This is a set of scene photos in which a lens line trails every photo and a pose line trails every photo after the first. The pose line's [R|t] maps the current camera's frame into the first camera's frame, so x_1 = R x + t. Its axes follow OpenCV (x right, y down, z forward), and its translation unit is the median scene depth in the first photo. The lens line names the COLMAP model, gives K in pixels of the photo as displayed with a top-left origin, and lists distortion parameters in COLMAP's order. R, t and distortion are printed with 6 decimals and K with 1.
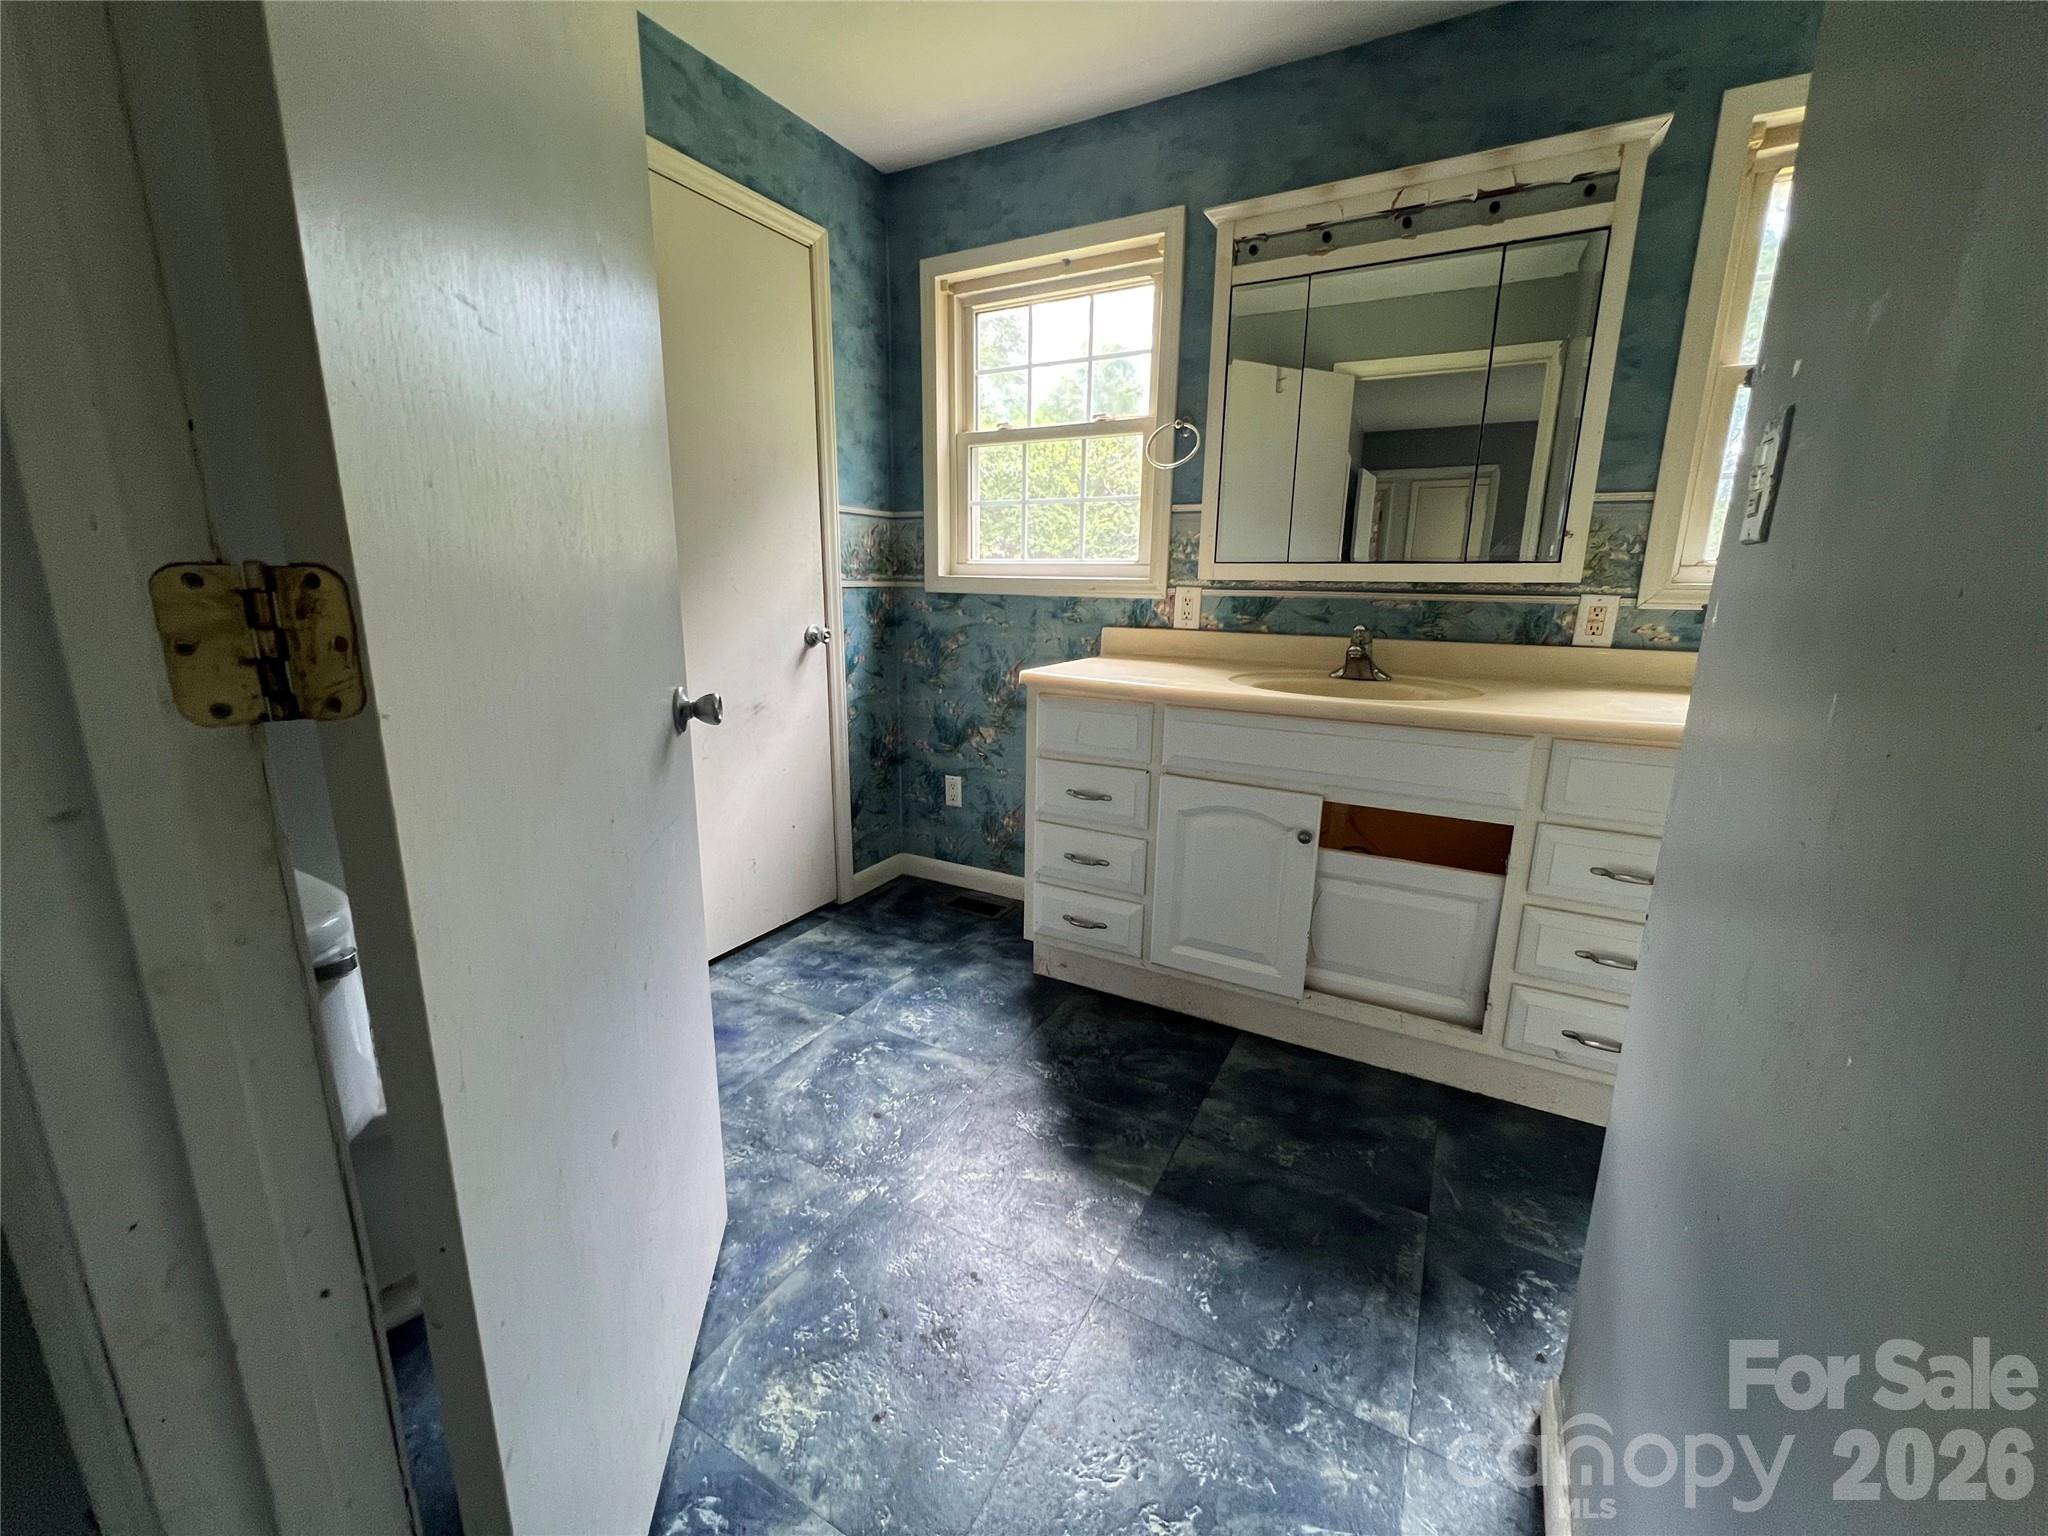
lens RADIAL K [[819.4, 0, 1028.5], [0, 819.4, 768.3], [0, 0, 1]] dist [-0.003858, 0.000155]
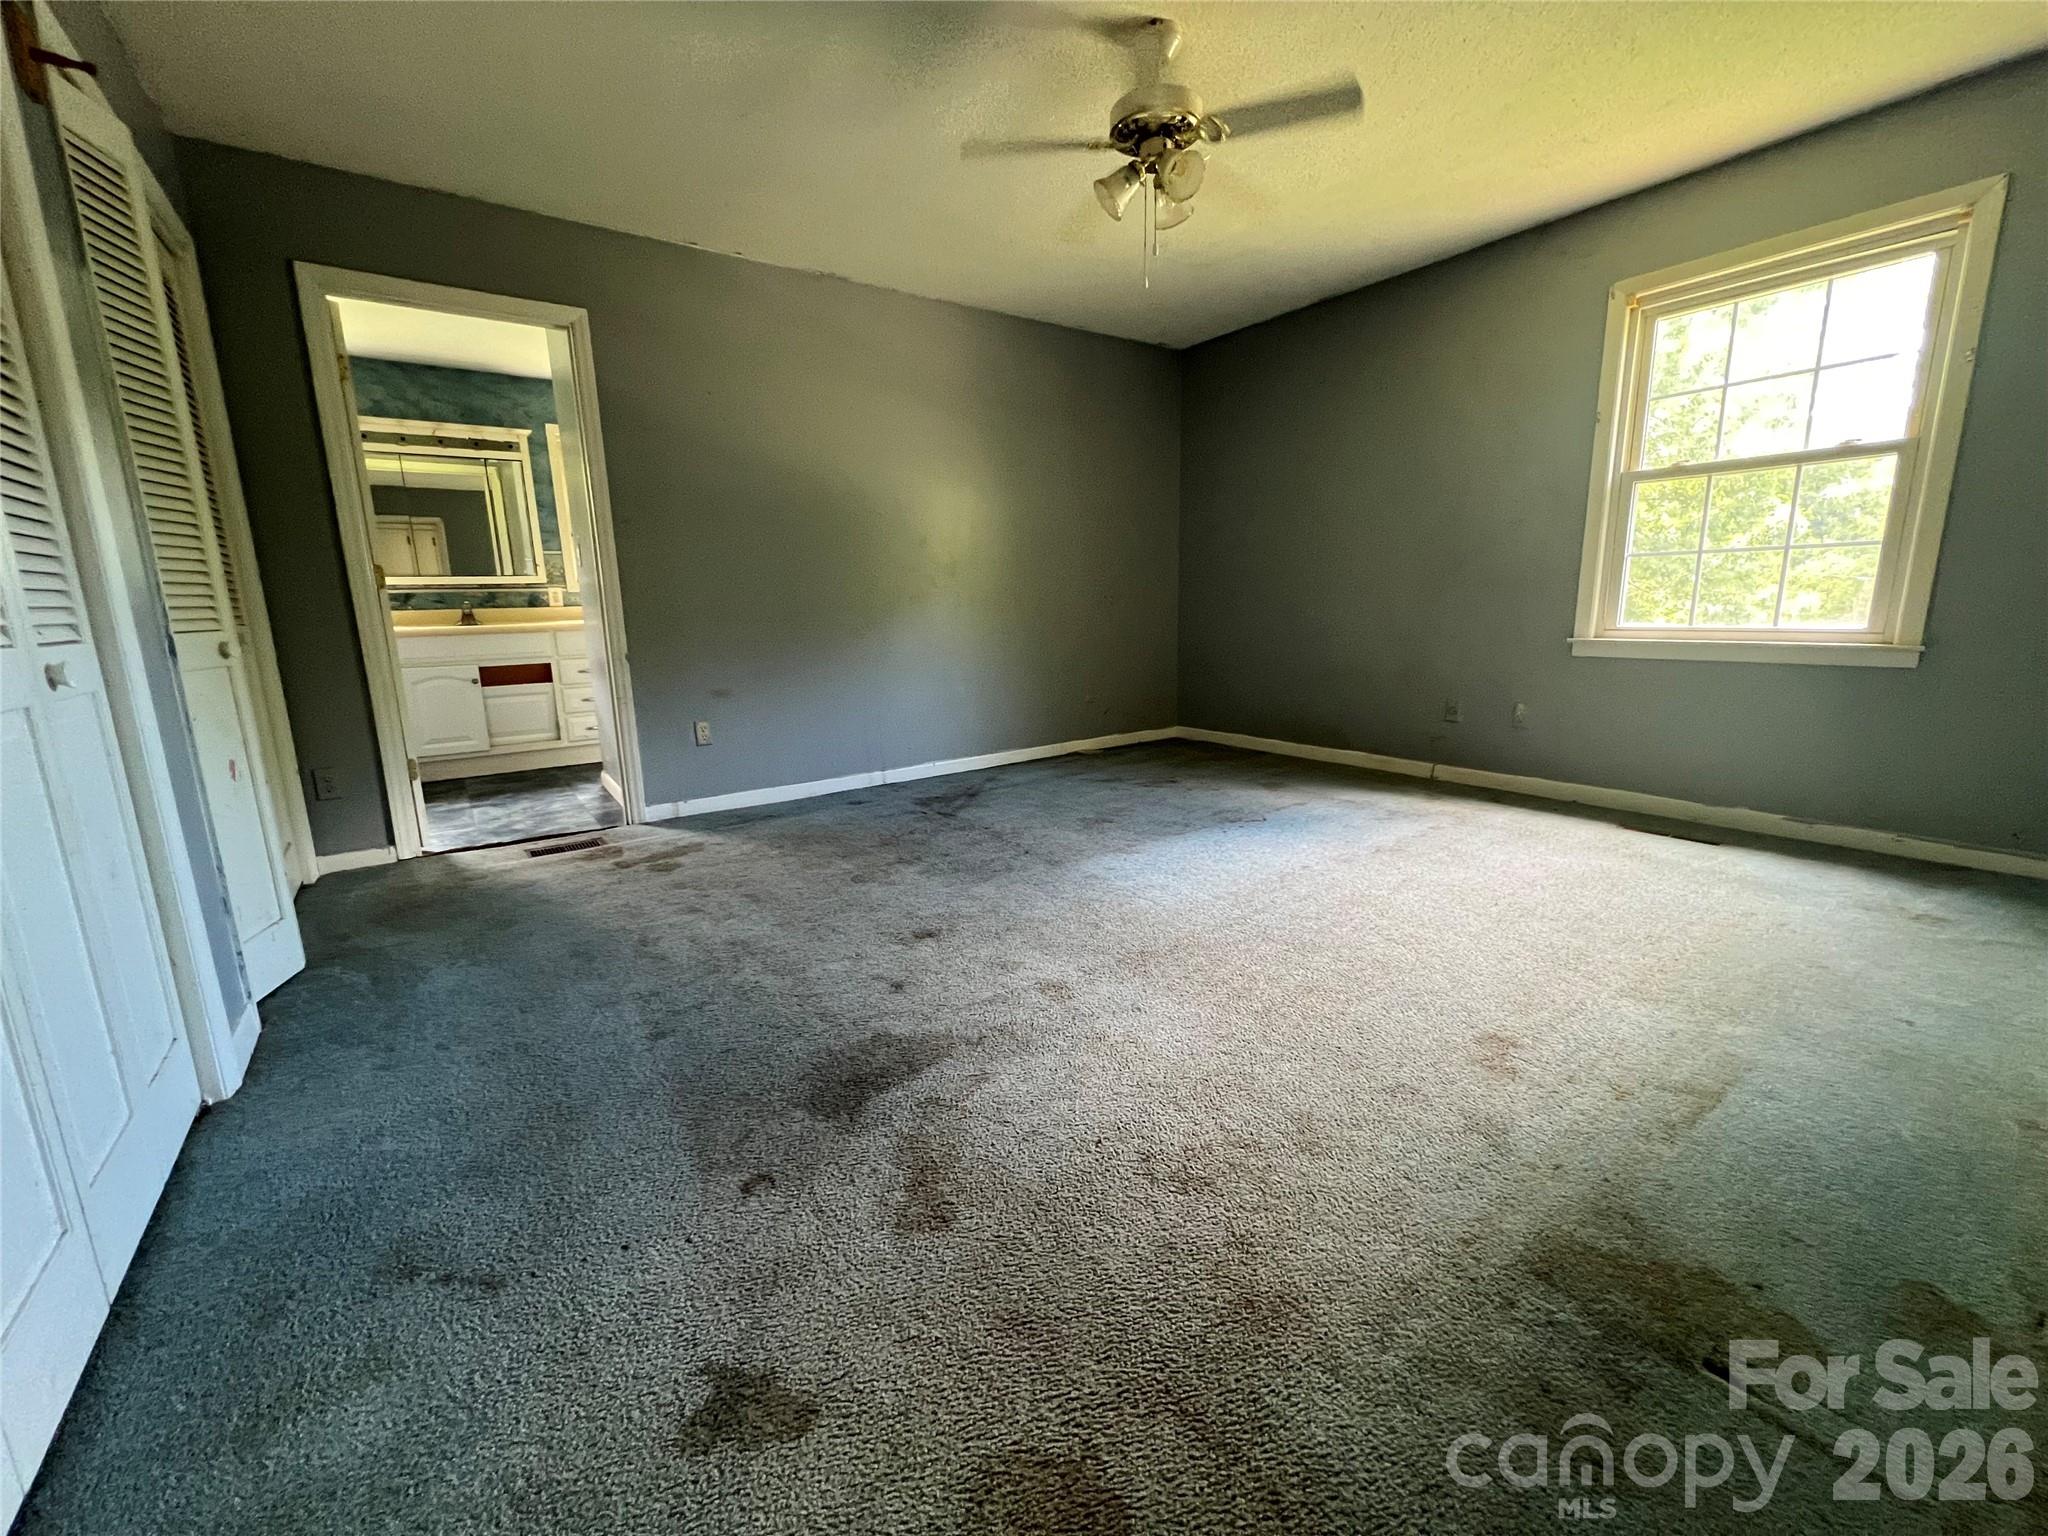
lens RADIAL K [[819.4, 0, 1015.7], [0, 819.4, 777.0], [0, 0, 1]] dist [-0.003858, 0.000155]
pose [[0.439935, -0.210461, 0.873020, -1.282212], [0.229091, 0.966287, 0.117500, 0.483968], [-0.868317, 0.148308, 0.473319, -1.727289]]
